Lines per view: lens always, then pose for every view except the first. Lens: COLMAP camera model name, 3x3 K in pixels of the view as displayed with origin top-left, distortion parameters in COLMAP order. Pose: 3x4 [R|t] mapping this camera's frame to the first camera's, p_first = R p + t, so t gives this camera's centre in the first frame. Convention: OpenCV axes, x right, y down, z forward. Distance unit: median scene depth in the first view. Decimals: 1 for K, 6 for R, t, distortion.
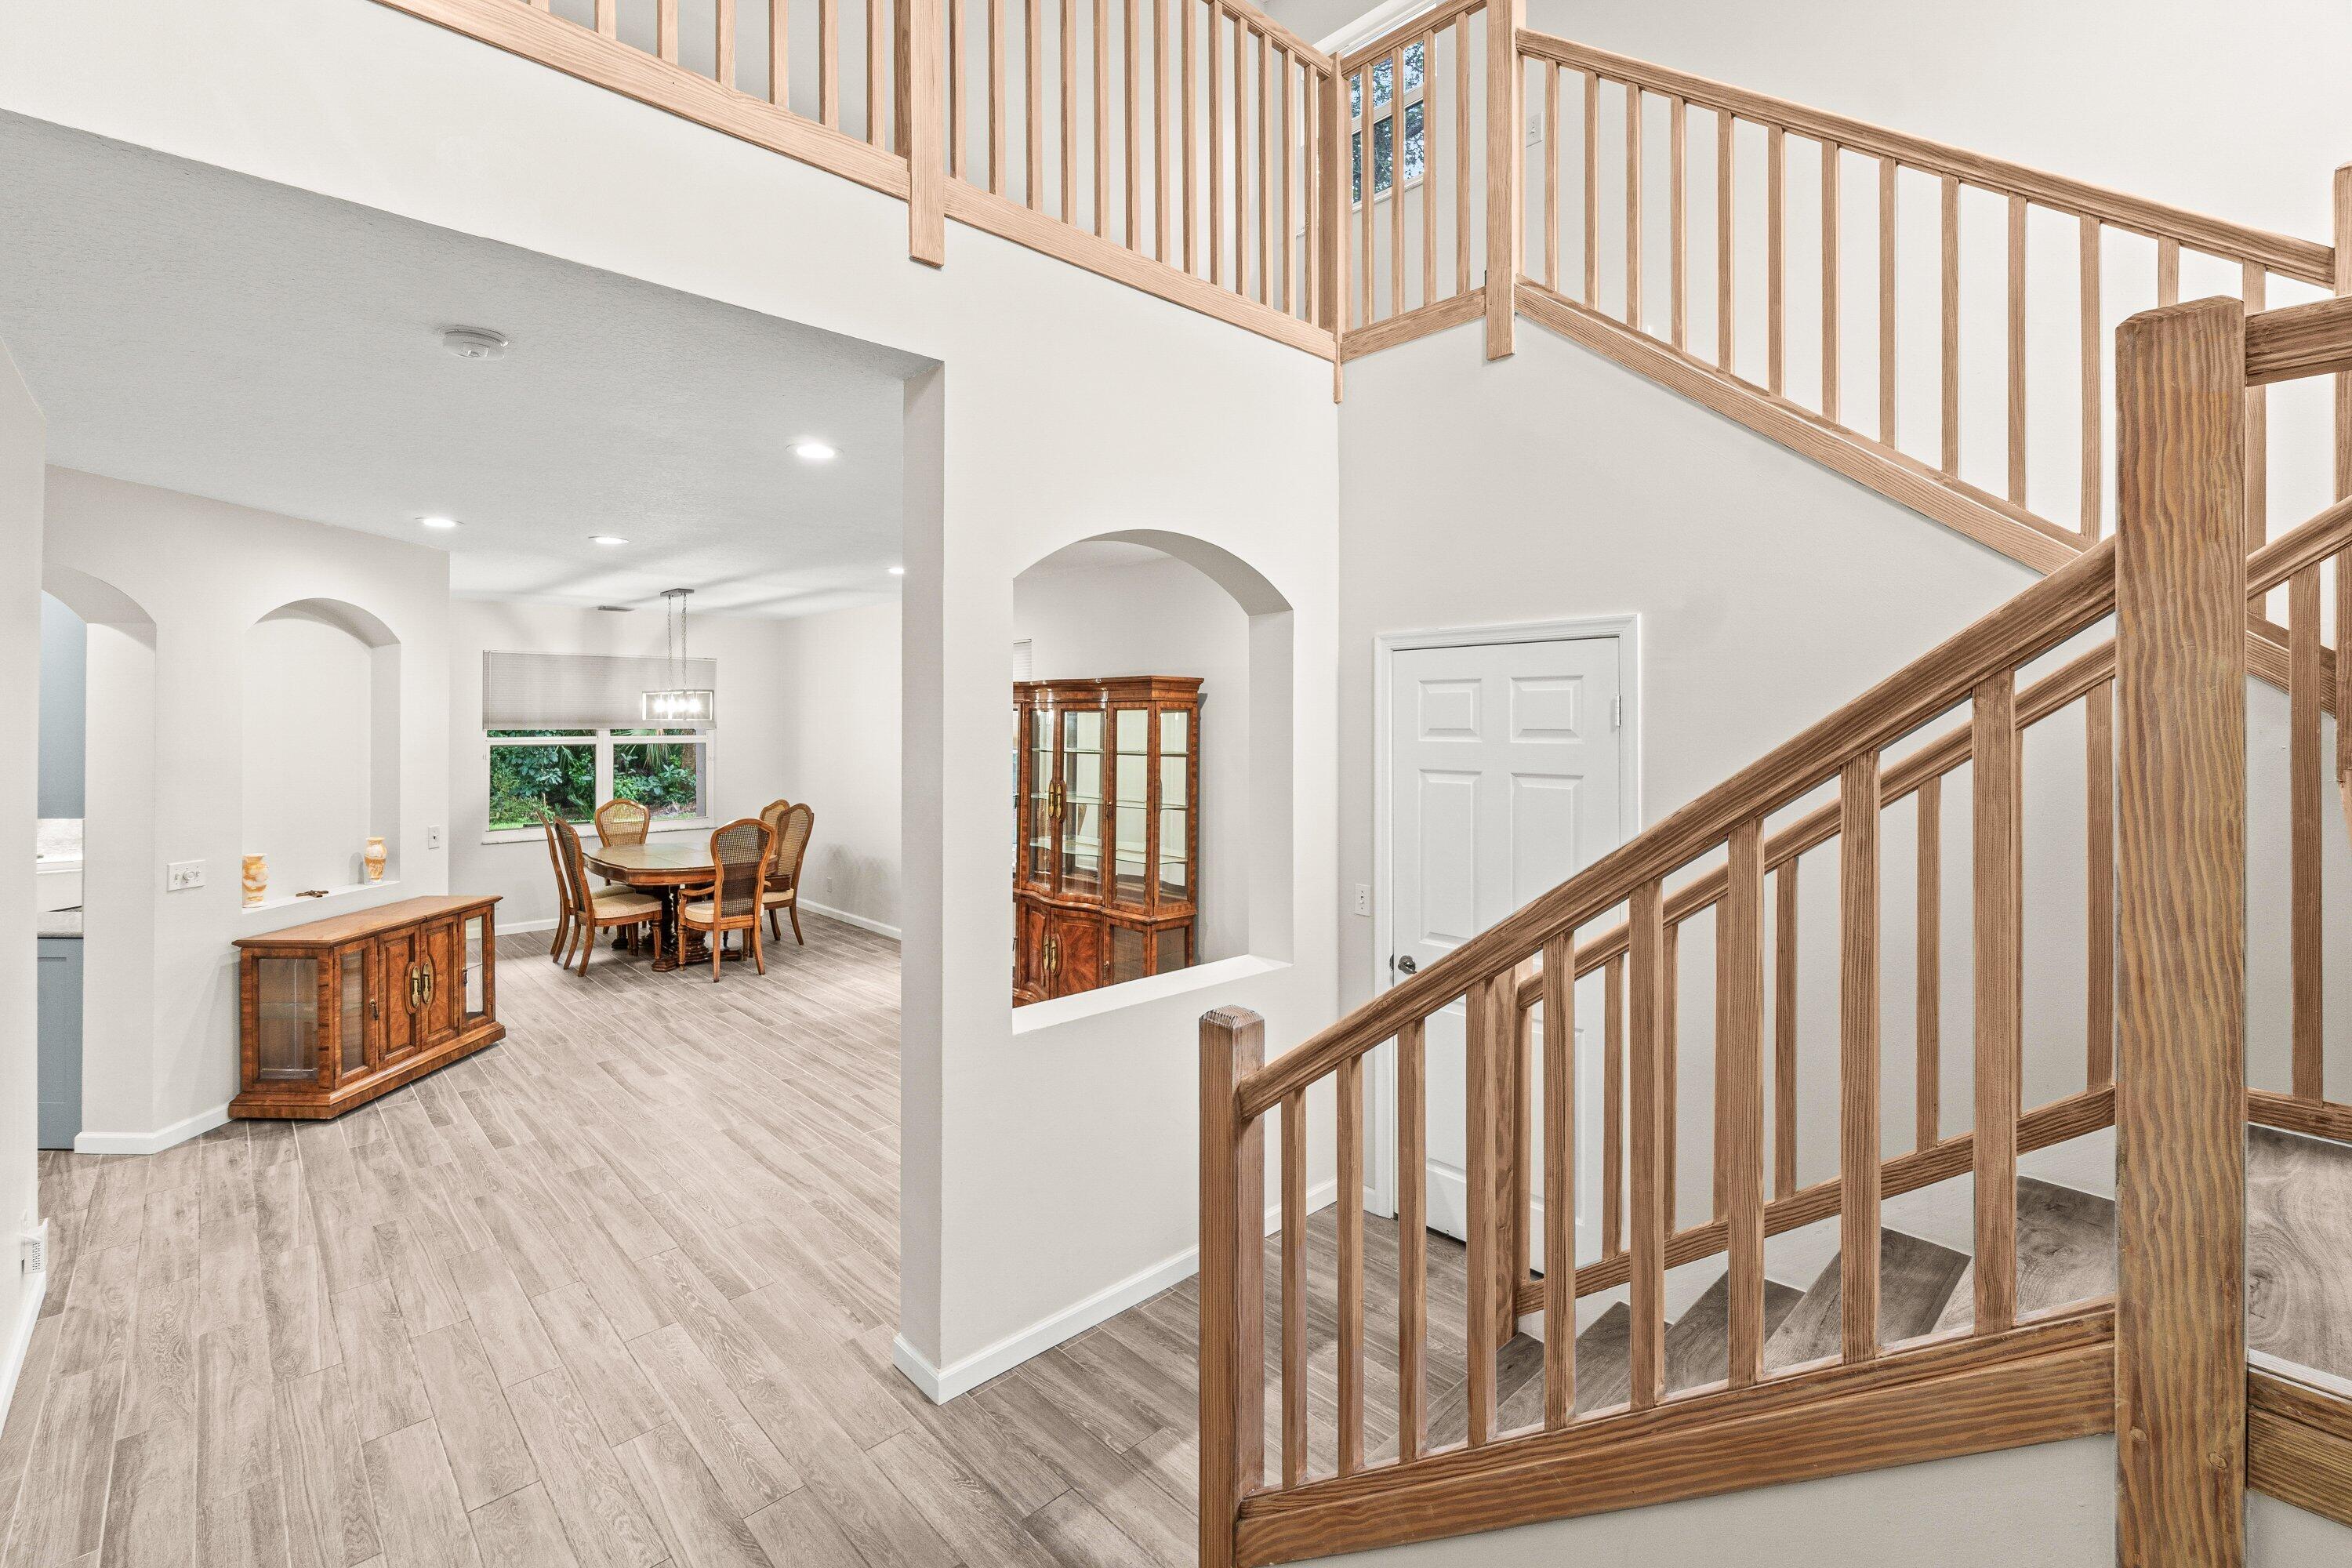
lens RADIAL K [[1015.4, 0, 1163.2], [0, 1015.4, 726.6], [0, 0, 1]] dist [0.003830, -0.001766]
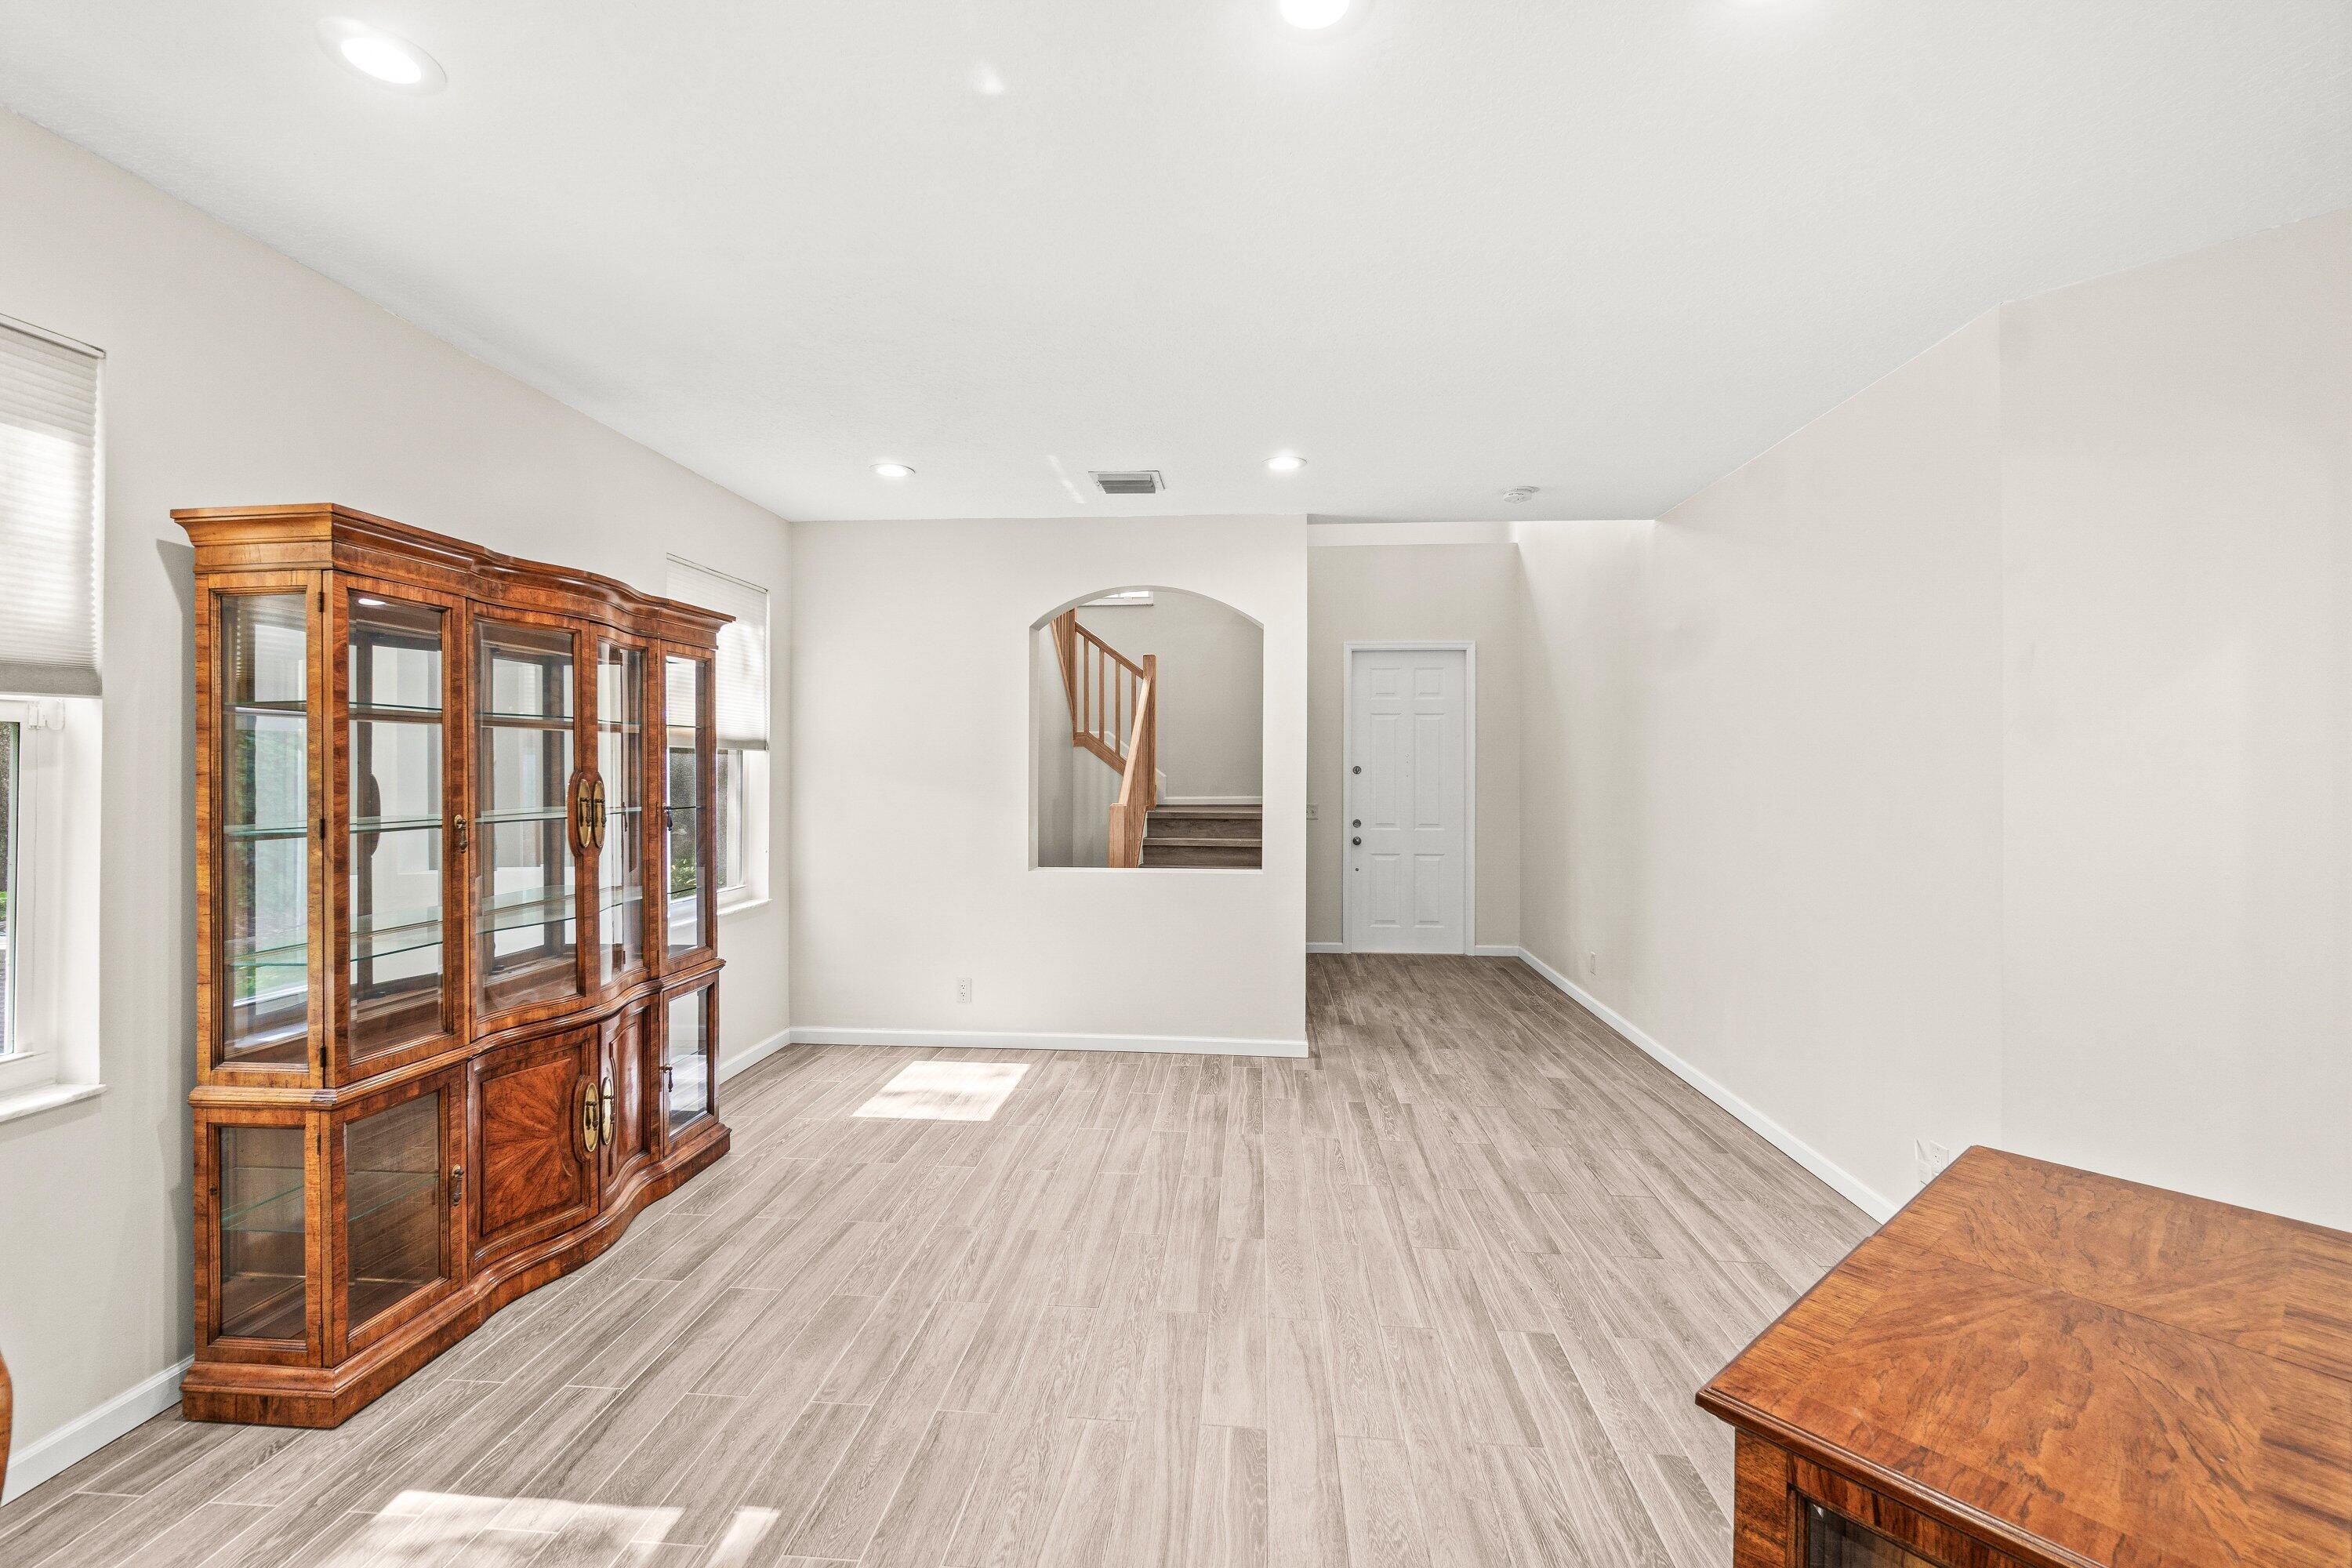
lens RADIAL K [[1015.4, 0, 1180.3], [0, 1015.4, 779.0], [0, 0, 1]] dist [0.003830, -0.001766]
pose [[-0.675315, -0.012173, 0.737429, -0.838178], [-0.003491, 0.999905, 0.013308, 0.061582], [-0.737521, 0.006412, -0.675294, 1.390761]]
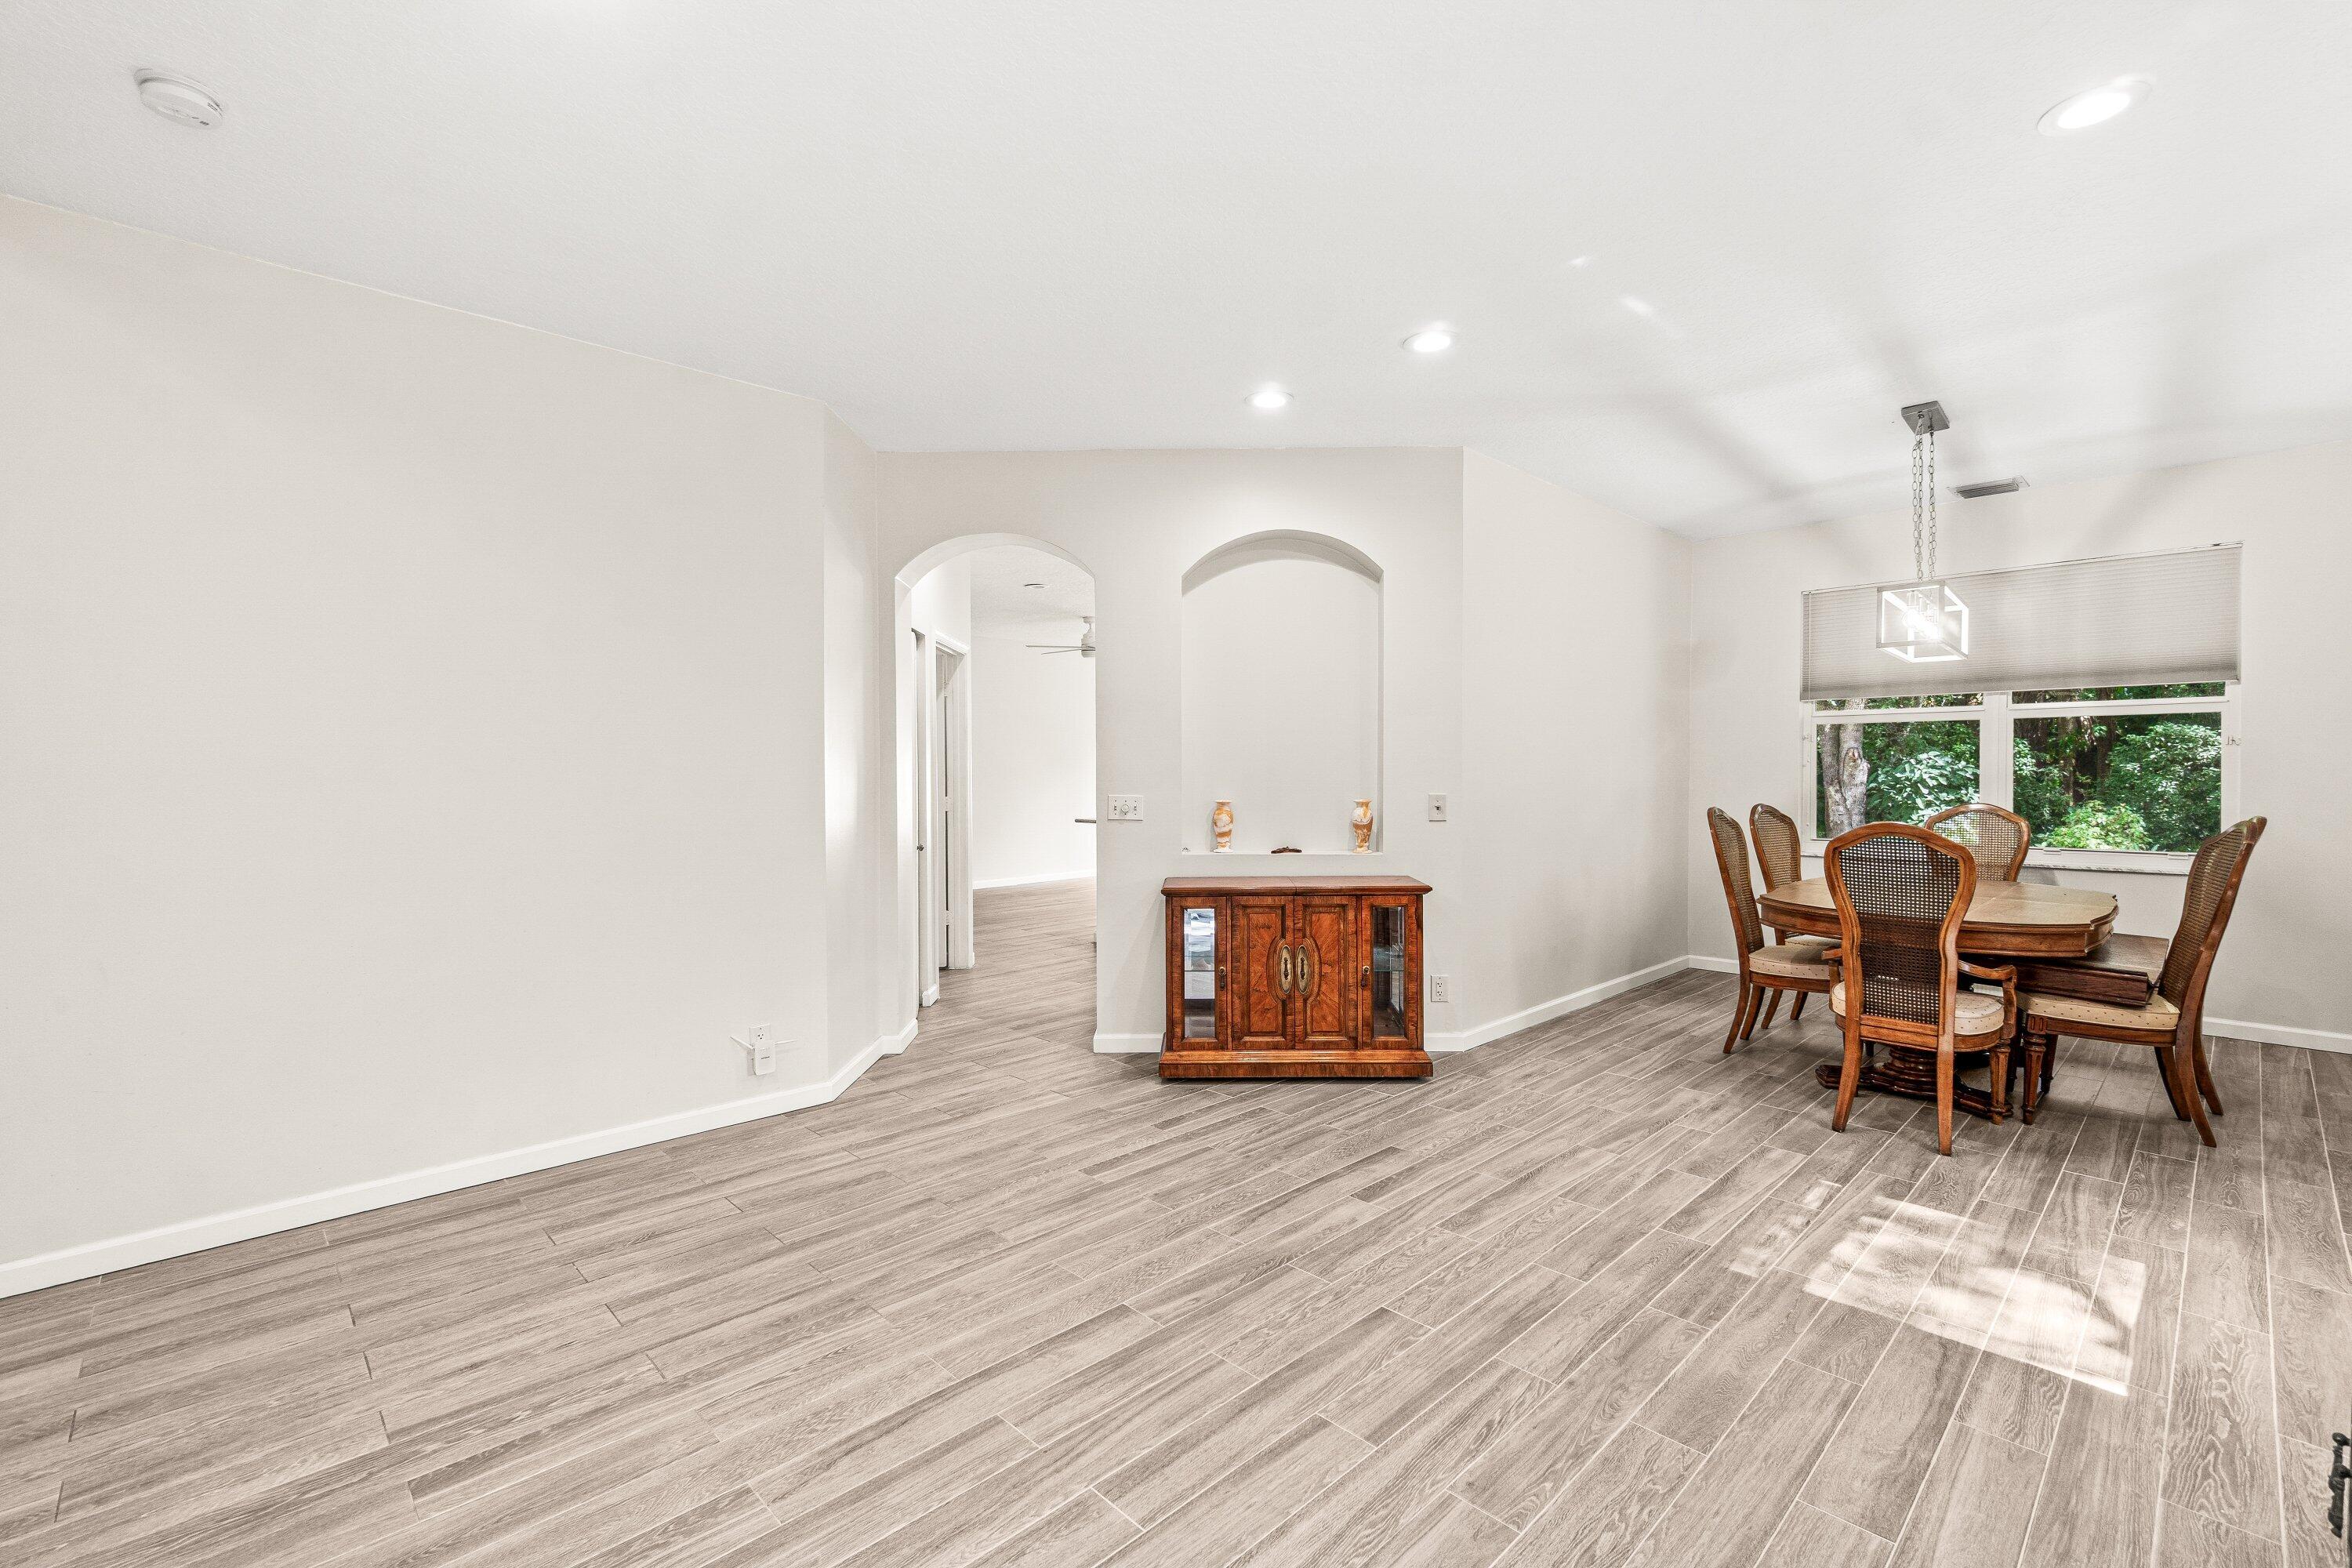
lens RADIAL K [[1015.4, 0, 1174.1], [0, 1015.4, 766.5], [0, 0, 1]] dist [0.003830, -0.001766]
pose [[0.007326, -0.006058, -0.999955, 0.113915], [-0.000977, 0.999981, -0.006065, 0.096242], [0.999973, 0.001021, 0.007320, 0.937107]]
